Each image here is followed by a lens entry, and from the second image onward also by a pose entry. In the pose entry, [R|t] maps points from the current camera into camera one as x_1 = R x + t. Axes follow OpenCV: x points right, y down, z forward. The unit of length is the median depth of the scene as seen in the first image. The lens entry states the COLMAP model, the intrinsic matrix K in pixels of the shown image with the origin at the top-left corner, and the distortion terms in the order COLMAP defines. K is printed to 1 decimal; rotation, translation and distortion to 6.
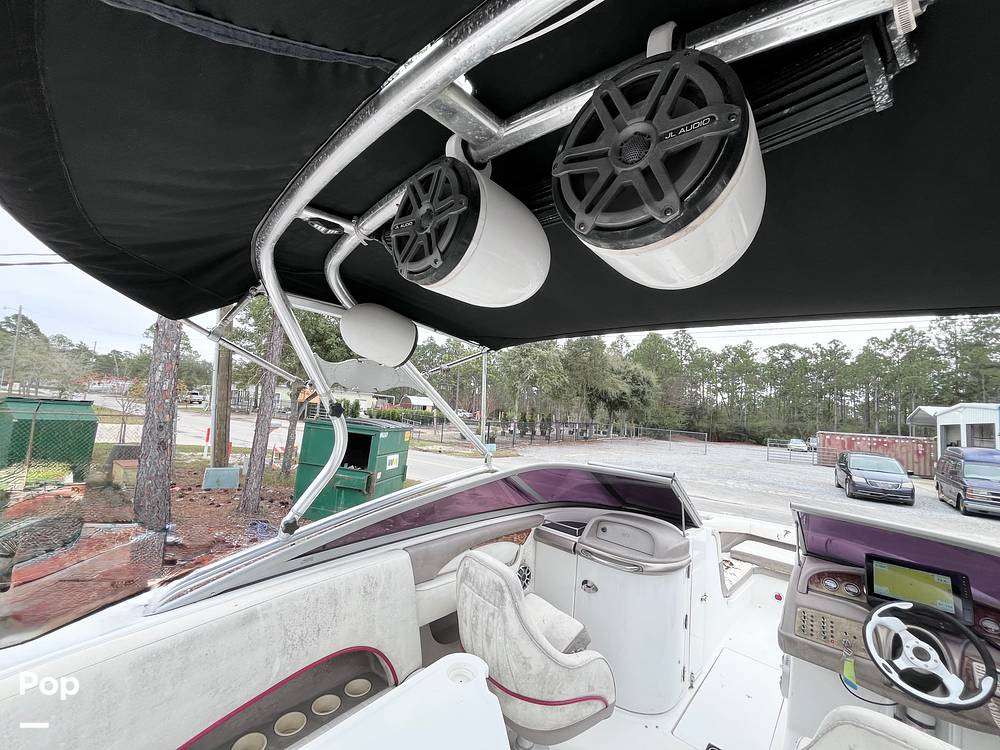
lens RADIAL K [[401.0, 0, 496.0], [0, 401.0, 377.0], [0, 0, 1]] dist [-0.002312, 0.000409]
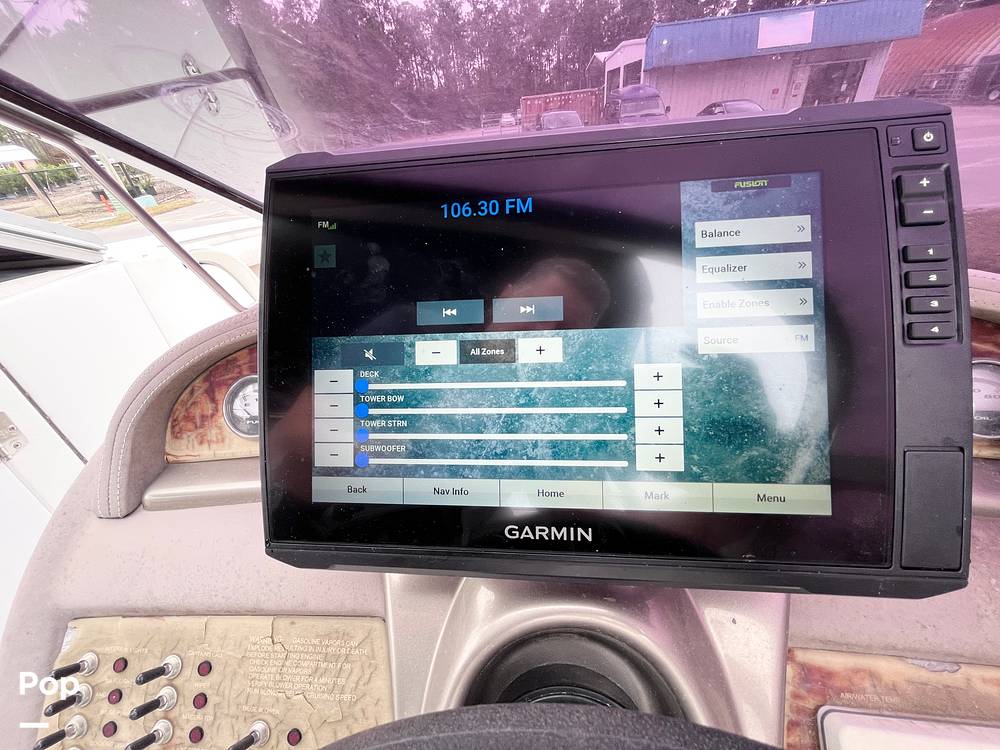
lens RADIAL K [[401.0, 0, 495.9], [0, 401.0, 377.8], [0, 0, 1]] dist [-0.002312, 0.000409]
pose [[0.804940, -0.442507, 0.395296, 0.073779], [0.106381, 0.763036, 0.637542, 0.034622], [-0.583742, -0.471131, 0.661272, 0.070394]]
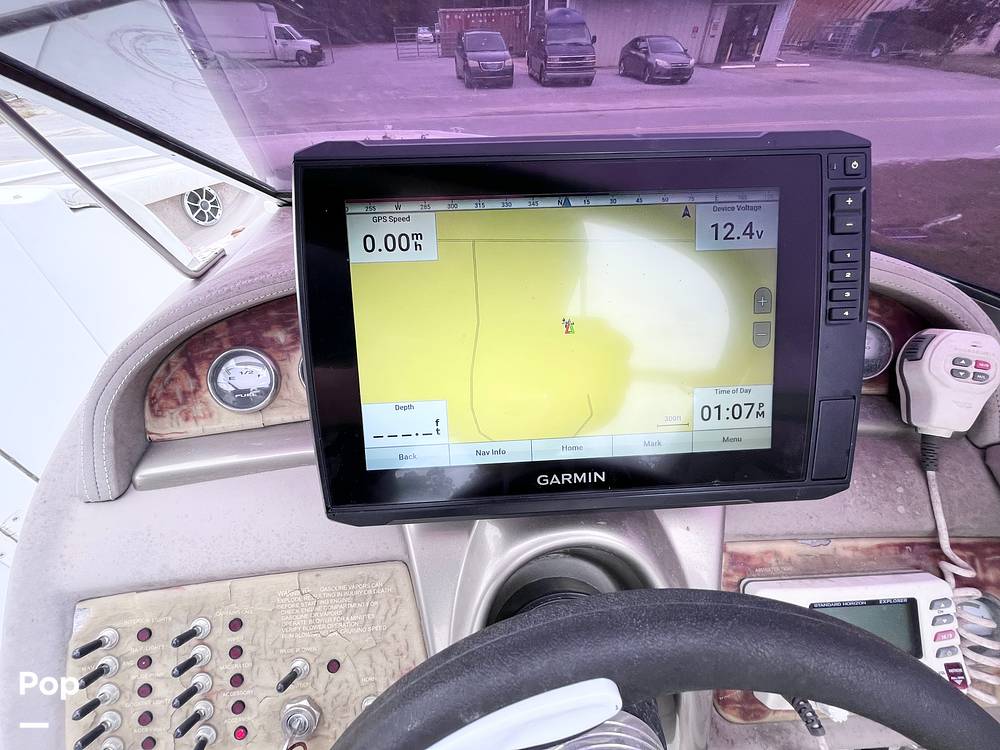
lens RADIAL K [[401.0, 0, 495.7], [0, 401.0, 377.2], [0, 0, 1]] dist [-0.002312, 0.000409]
pose [[0.713032, -0.527235, 0.462177, 0.071743], [0.014433, 0.670086, 0.742143, 0.032971], [-0.700983, -0.522501, 0.485403, 0.071370]]
